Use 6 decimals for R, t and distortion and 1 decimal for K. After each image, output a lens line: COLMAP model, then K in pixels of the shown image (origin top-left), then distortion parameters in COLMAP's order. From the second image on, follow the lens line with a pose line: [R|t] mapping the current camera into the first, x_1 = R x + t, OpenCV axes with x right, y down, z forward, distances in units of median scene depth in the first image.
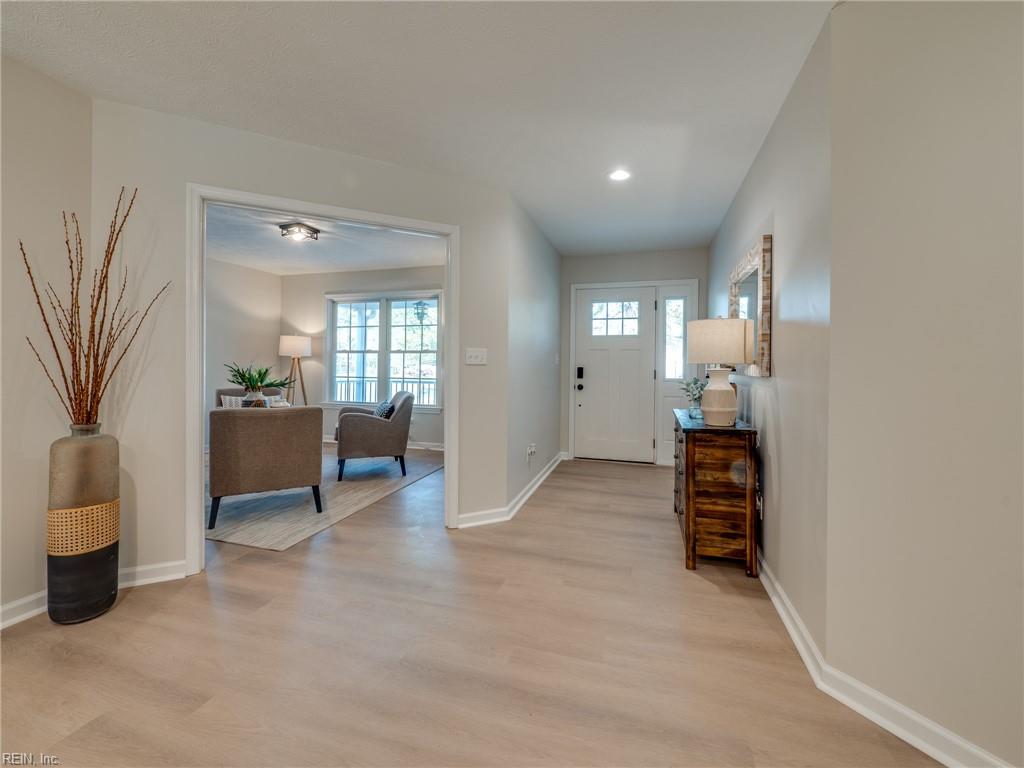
lens RADIAL K [[428.7, 0, 521.0], [0, 428.7, 376.1], [0, 0, 1]] dist [0.000204, -0.000042]
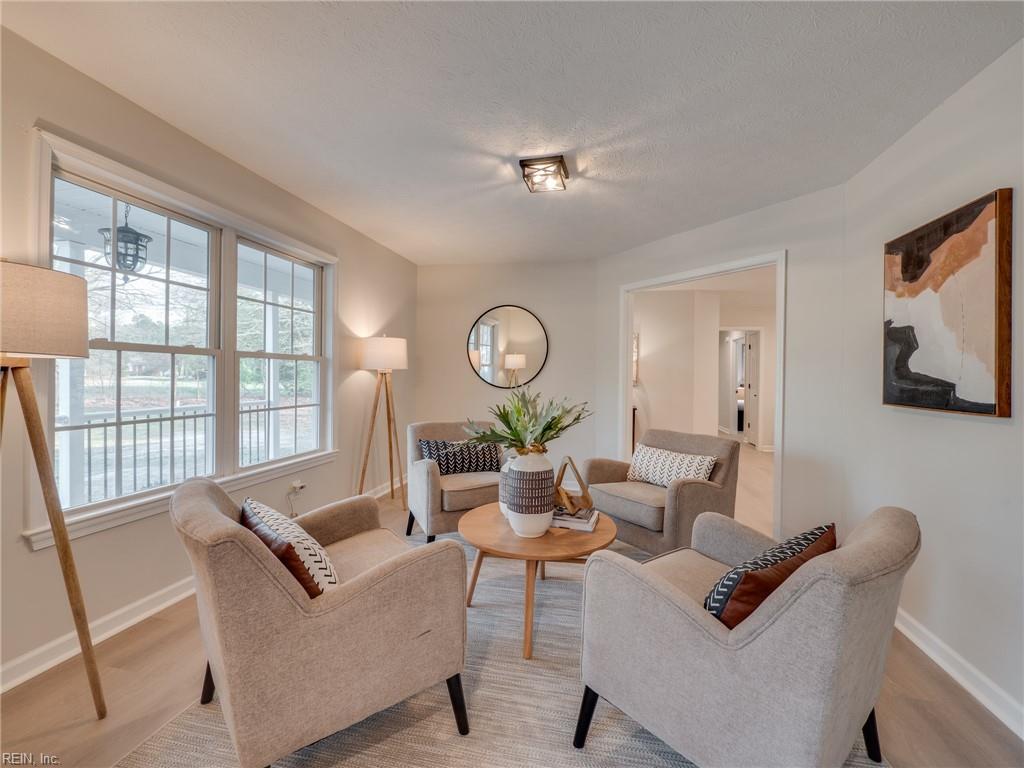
lens RADIAL K [[428.7, 0, 521.0], [0, 428.7, 376.1], [0, 0, 1]] dist [0.000204, -0.000042]
pose [[-0.069486, -0.014027, 0.997484, -0.777981], [0.006286, 0.999875, 0.014499, -0.038111], [-0.997563, 0.007278, -0.069389, 0.740581]]
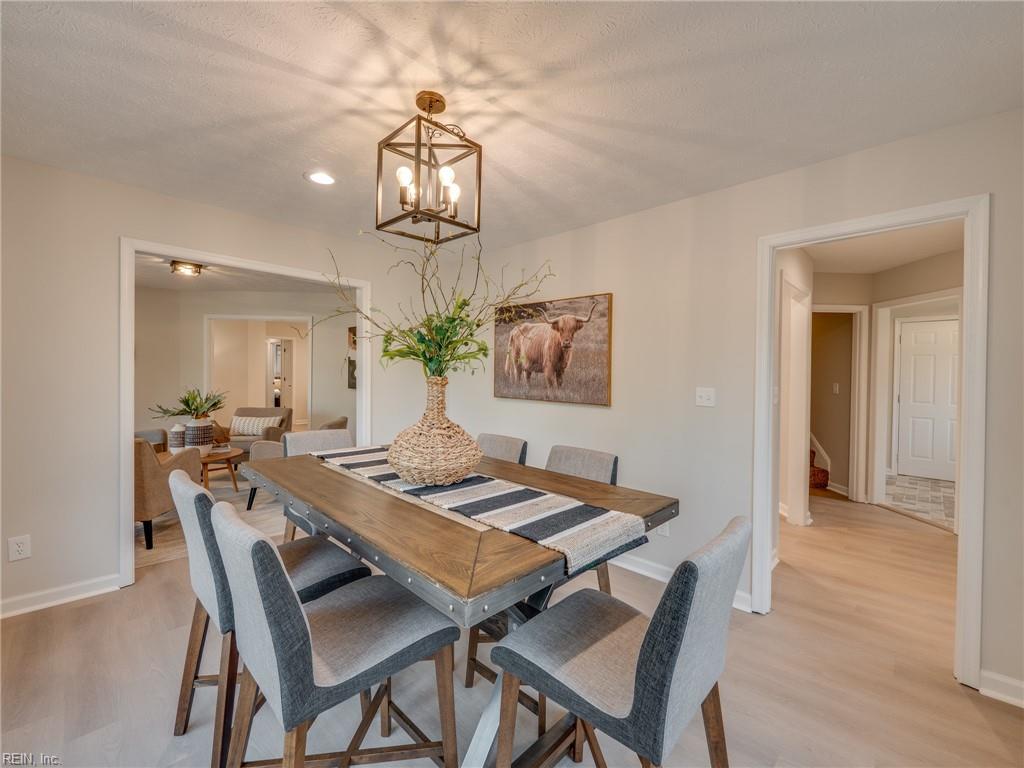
lens RADIAL K [[428.7, 0, 521.0], [0, 428.7, 376.1], [0, 0, 1]] dist [0.000204, -0.000042]
pose [[-0.884499, -0.028721, 0.465656, -1.237779], [-0.013731, 0.999273, 0.035553, -0.074759], [-0.466339, 0.025053, -0.884251, 1.084926]]
